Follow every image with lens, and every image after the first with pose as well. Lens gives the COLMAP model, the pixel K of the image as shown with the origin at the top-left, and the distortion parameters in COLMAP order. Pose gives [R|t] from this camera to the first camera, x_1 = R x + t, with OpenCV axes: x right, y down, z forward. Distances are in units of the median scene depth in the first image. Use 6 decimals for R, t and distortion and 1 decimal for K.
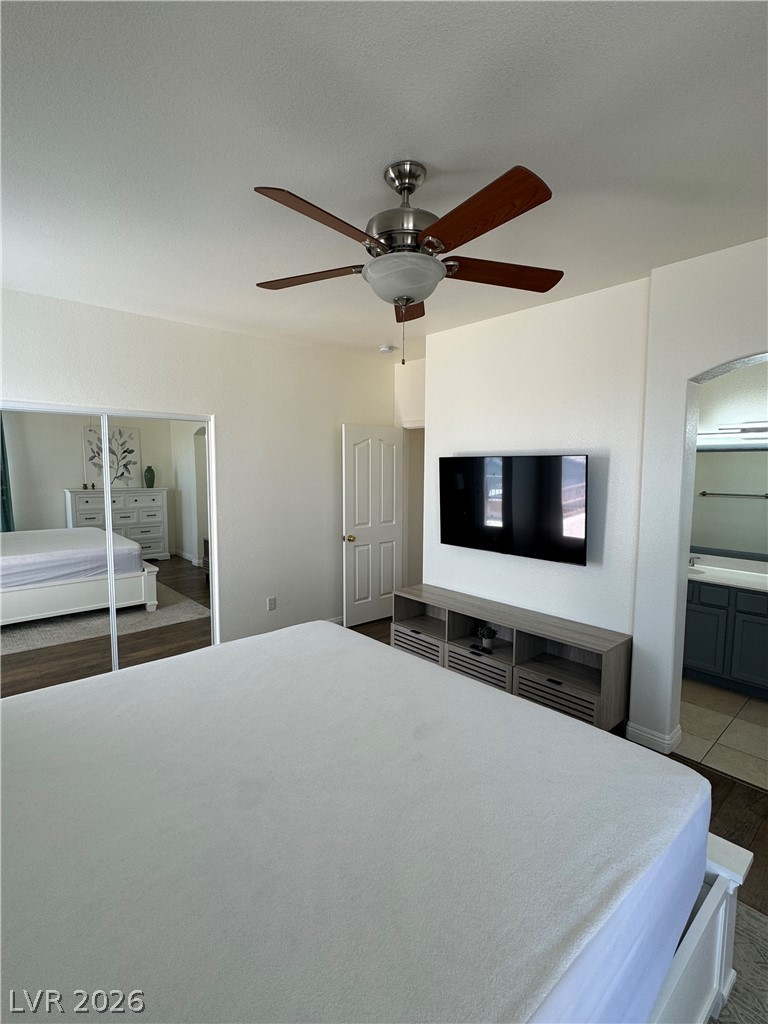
lens RADIAL K [[499.8, 0, 388.8], [0, 499.8, 509.0], [0, 0, 1]] dist [0.004349, 0.000338]
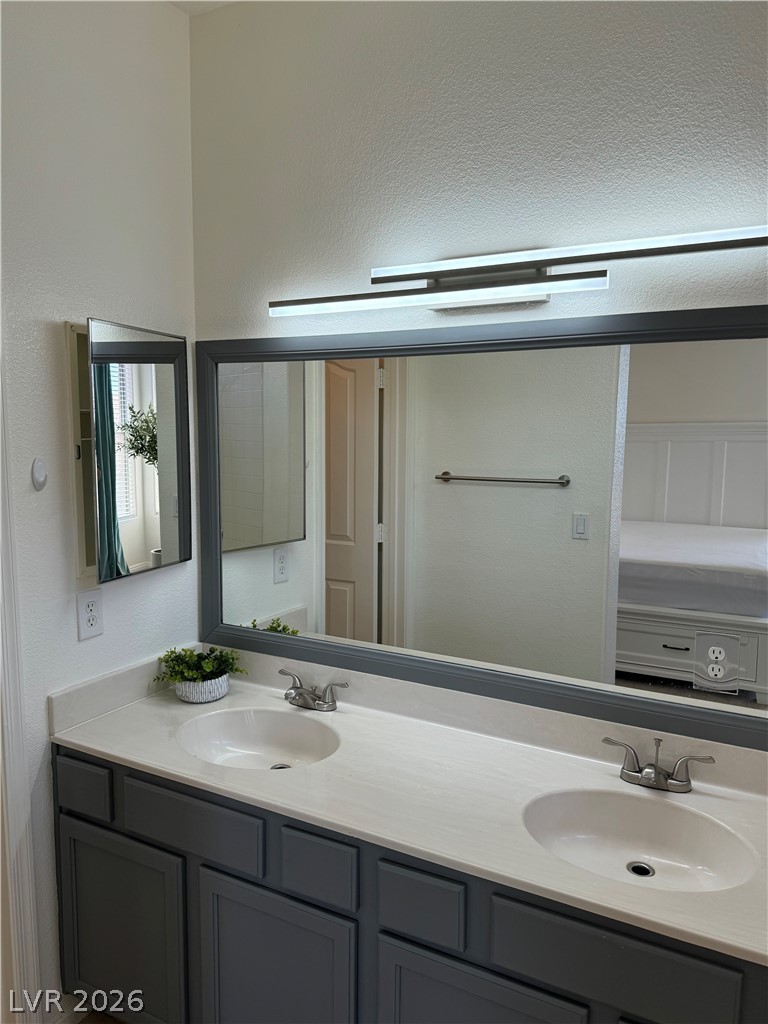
lens RADIAL K [[754.2, 0, 373.8], [0, 754.2, 513.1], [0, 0, 1]] dist [-0.008750, -0.004798]
pose [[0.952898, -0.040367, 0.300591, 0.640618], [0.033341, 0.999038, 0.028471, -0.034928], [-0.301451, -0.017108, 0.953328, 0.687658]]
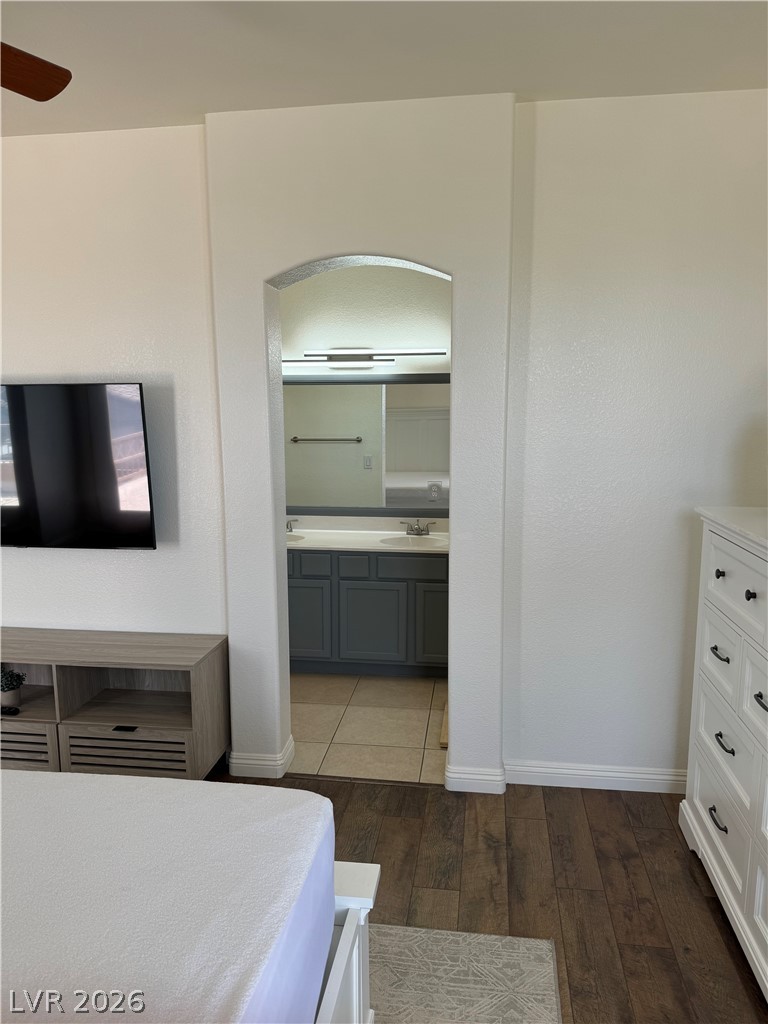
lens RADIAL K [[718.5, 0, 394.7], [0, 718.5, 515.8], [0, 0, 1]] dist [0.032650, -0.044008]
pose [[0.764216, -0.103962, 0.636526, 0.024045], [0.067004, 0.994380, 0.081964, 0.010546], [-0.641470, -0.019989, 0.766887, 0.043047]]
